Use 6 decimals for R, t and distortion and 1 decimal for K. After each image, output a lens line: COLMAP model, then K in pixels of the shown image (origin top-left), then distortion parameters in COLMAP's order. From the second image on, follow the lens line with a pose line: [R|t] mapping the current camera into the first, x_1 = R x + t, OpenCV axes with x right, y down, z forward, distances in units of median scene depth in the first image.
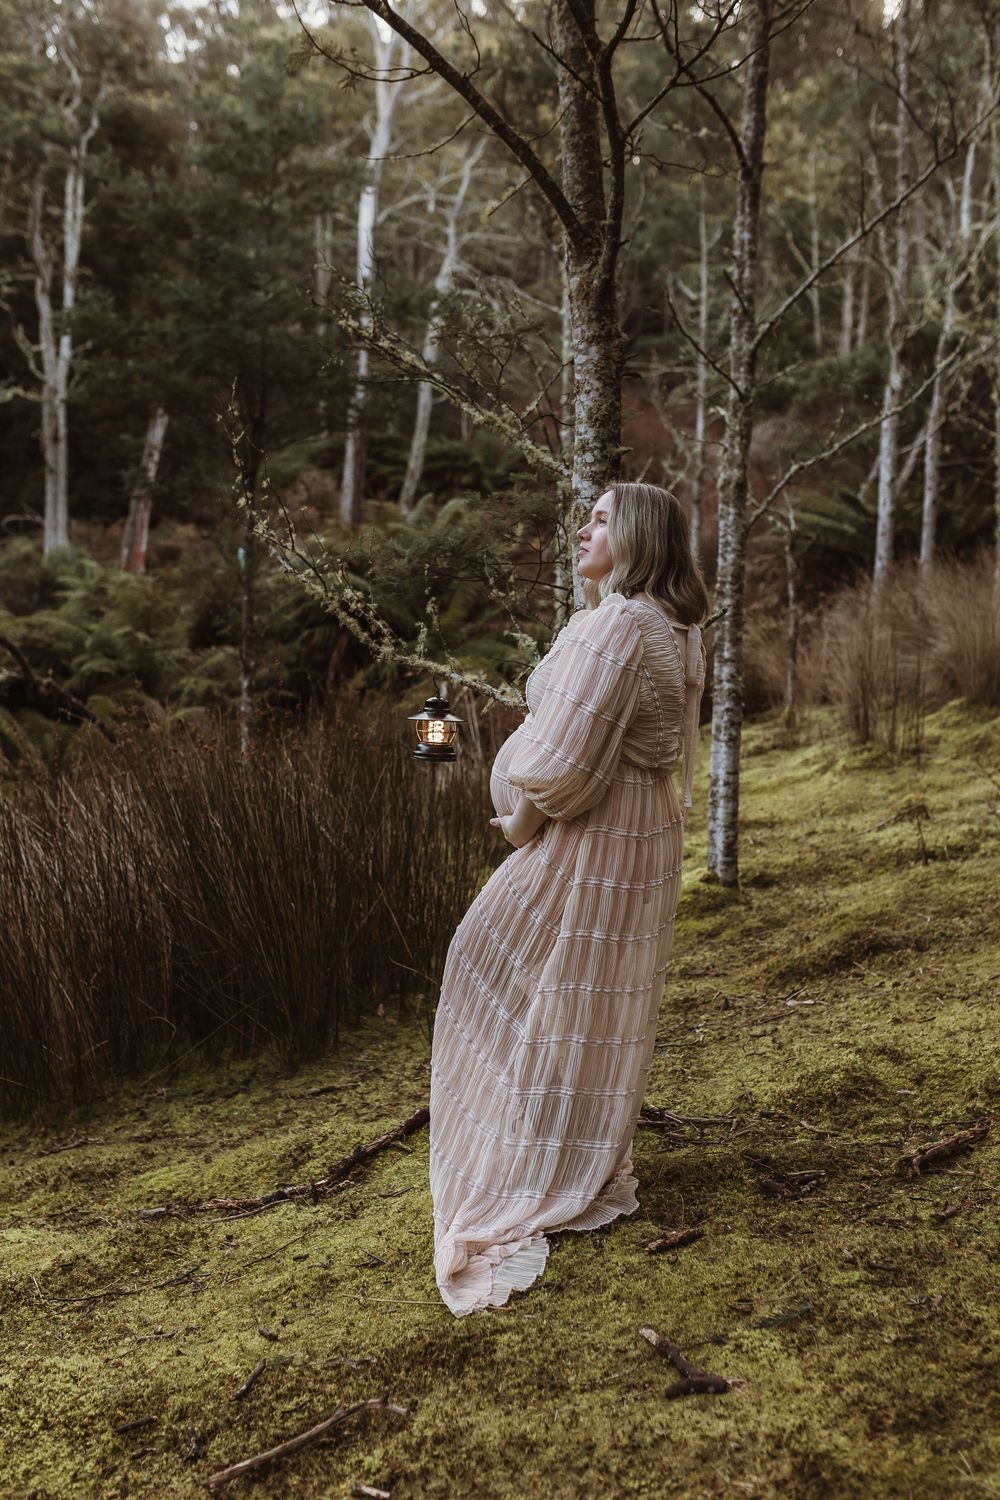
lens RADIAL K [[1986.7, 0, 502.0], [0, 1986.7, 752.3], [0, 0, 1]] dist [0.009637, 0.000000]
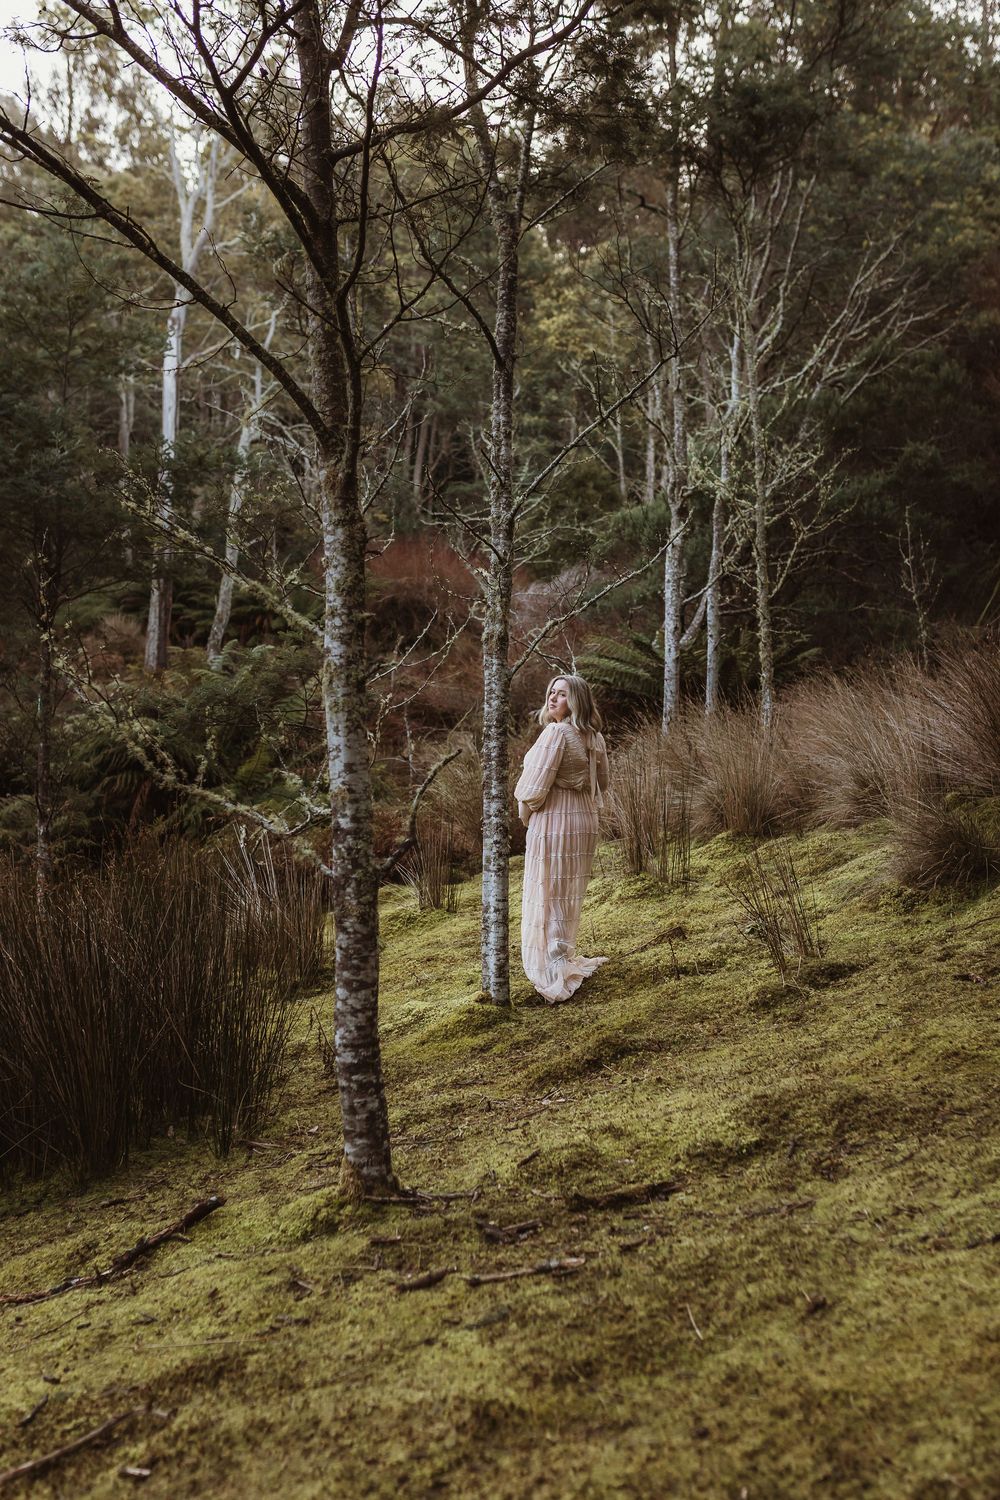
lens RADIAL K [[1531.4, 0, 497.9], [0, 1531.4, 742.8], [0, 0, 1]] dist [0.006471, 0.000000]
pose [[0.985621, -0.010045, 0.168672, -0.024445], [0.022729, 0.997041, -0.073436, -0.012648], [-0.167435, 0.076214, 0.982933, 0.150548]]
